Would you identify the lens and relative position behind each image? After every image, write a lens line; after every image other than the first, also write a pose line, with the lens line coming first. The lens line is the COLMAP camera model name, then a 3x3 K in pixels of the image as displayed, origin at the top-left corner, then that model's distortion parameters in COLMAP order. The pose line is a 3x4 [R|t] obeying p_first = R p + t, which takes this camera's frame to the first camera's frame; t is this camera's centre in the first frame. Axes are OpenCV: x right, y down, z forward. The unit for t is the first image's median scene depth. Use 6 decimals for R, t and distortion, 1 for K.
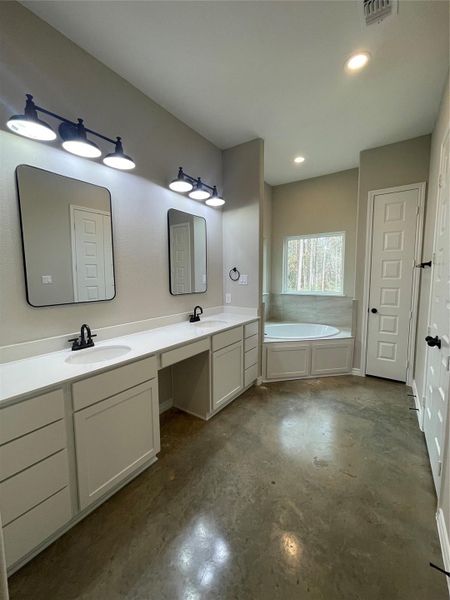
lens RADIAL K [[243.0, 0, 225.0], [0, 243.0, 300.0], [0, 0, 1]] dist [0.001769, 0.000249]
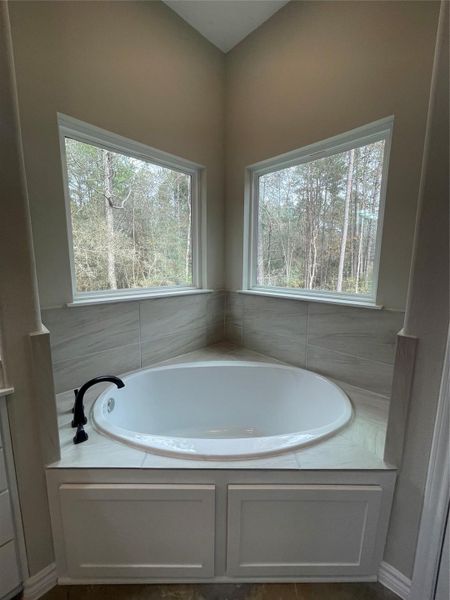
lens RADIAL K [[243.0, 0, 225.0], [0, 243.0, 300.0], [0, 0, 1]] dist [0.001769, 0.000249]
pose [[0.981411, 0.039386, -0.187831, 0.479109], [-0.029821, 0.998123, 0.053482, -0.057076], [0.189585, -0.046887, 0.980744, 0.867390]]
